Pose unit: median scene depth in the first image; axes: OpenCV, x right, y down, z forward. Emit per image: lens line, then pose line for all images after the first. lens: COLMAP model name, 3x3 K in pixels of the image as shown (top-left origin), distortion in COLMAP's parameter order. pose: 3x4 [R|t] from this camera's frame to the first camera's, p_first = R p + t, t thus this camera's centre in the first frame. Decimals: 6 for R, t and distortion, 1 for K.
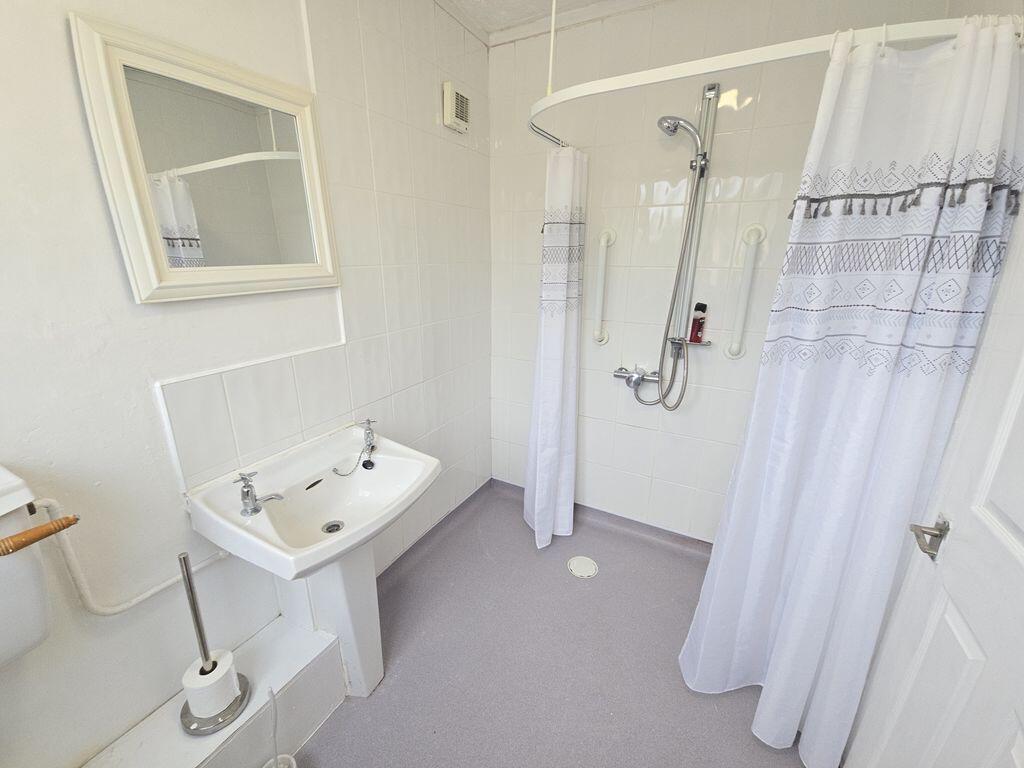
lens RADIAL K [[419.8, 0, 509.8], [0, 419.8, 379.5], [0, 0, 1]] dist [0.000796, 0.000097]
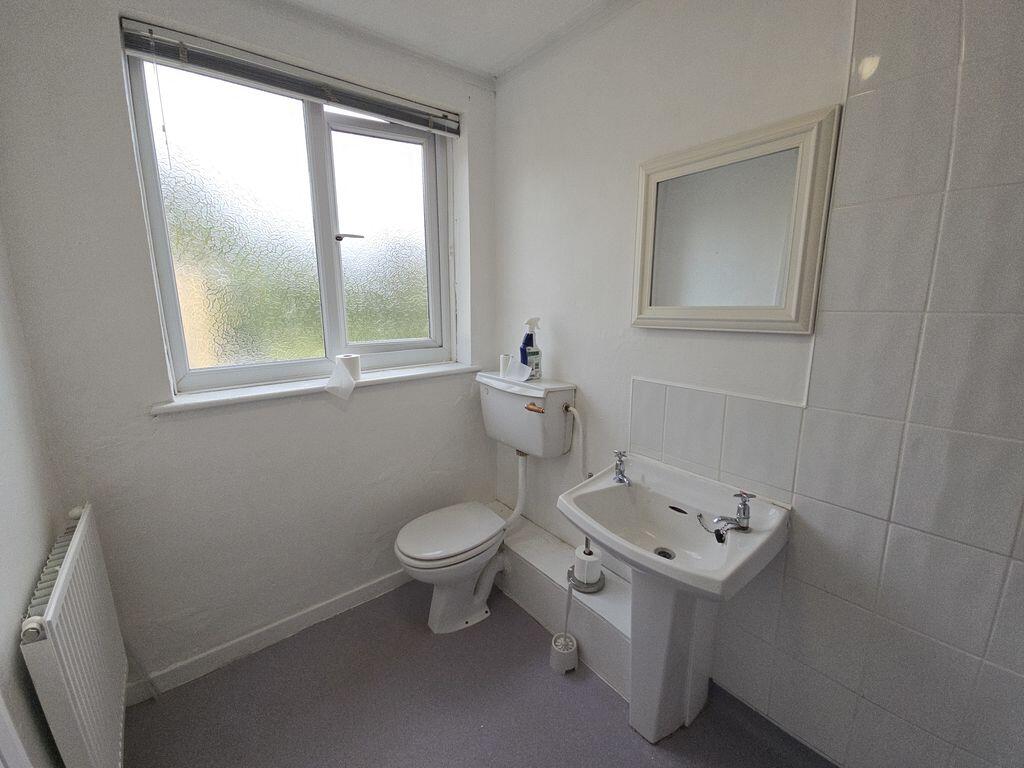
lens RADIAL K [[419.8, 0, 512.9], [0, 419.8, 386.0], [0, 0, 1]] dist [0.000796, 0.000097]
pose [[-0.377344, 0.204209, -0.903277, 0.571828], [-0.250223, 0.916622, 0.311757, -0.257141], [0.891628, 0.343661, -0.294784, 0.819268]]
